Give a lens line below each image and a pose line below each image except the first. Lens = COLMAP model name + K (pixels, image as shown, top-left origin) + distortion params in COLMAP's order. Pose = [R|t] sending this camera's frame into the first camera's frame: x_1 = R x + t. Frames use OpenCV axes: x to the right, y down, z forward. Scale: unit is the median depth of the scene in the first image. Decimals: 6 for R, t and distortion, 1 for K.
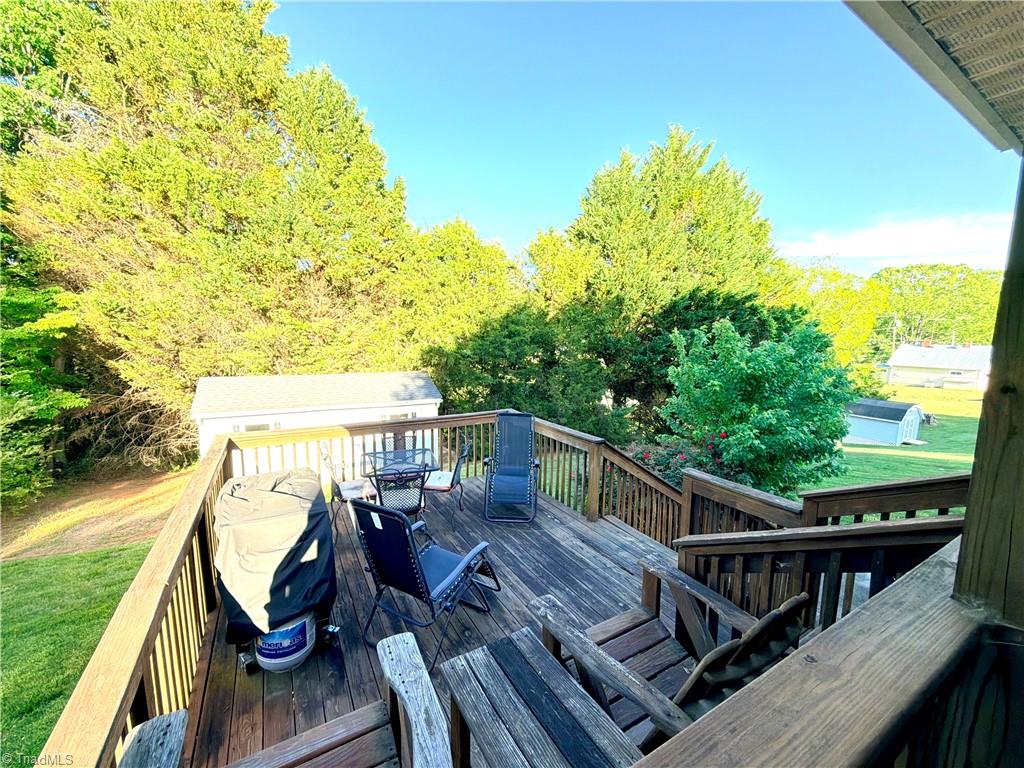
lens RADIAL K [[409.9, 0, 516.8], [0, 409.9, 388.5], [0, 0, 1]] dist [-0.000676, -0.000416]
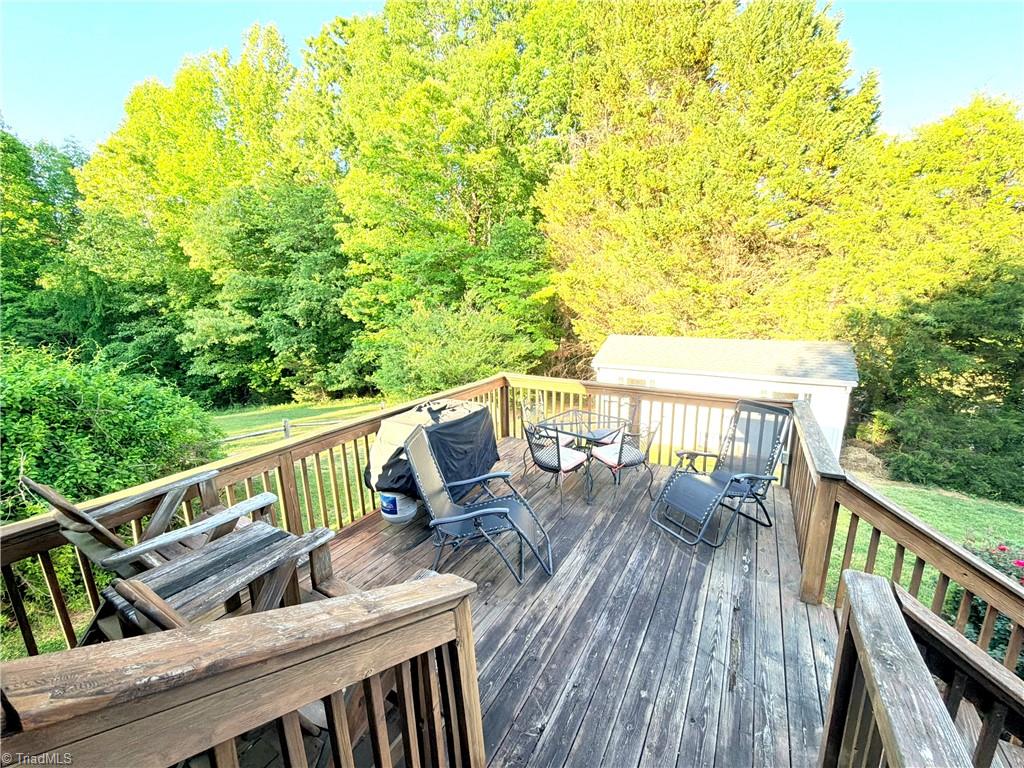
lens RADIAL K [[409.9, 0, 507.6], [0, 409.9, 390.7], [0, 0, 1]] dist [-0.000676, -0.000416]
pose [[0.471439, 0.170004, -0.865358, 0.161283], [-0.089997, 0.985395, 0.144557, -0.009628], [0.877295, 0.009730, 0.479853, 0.120006]]
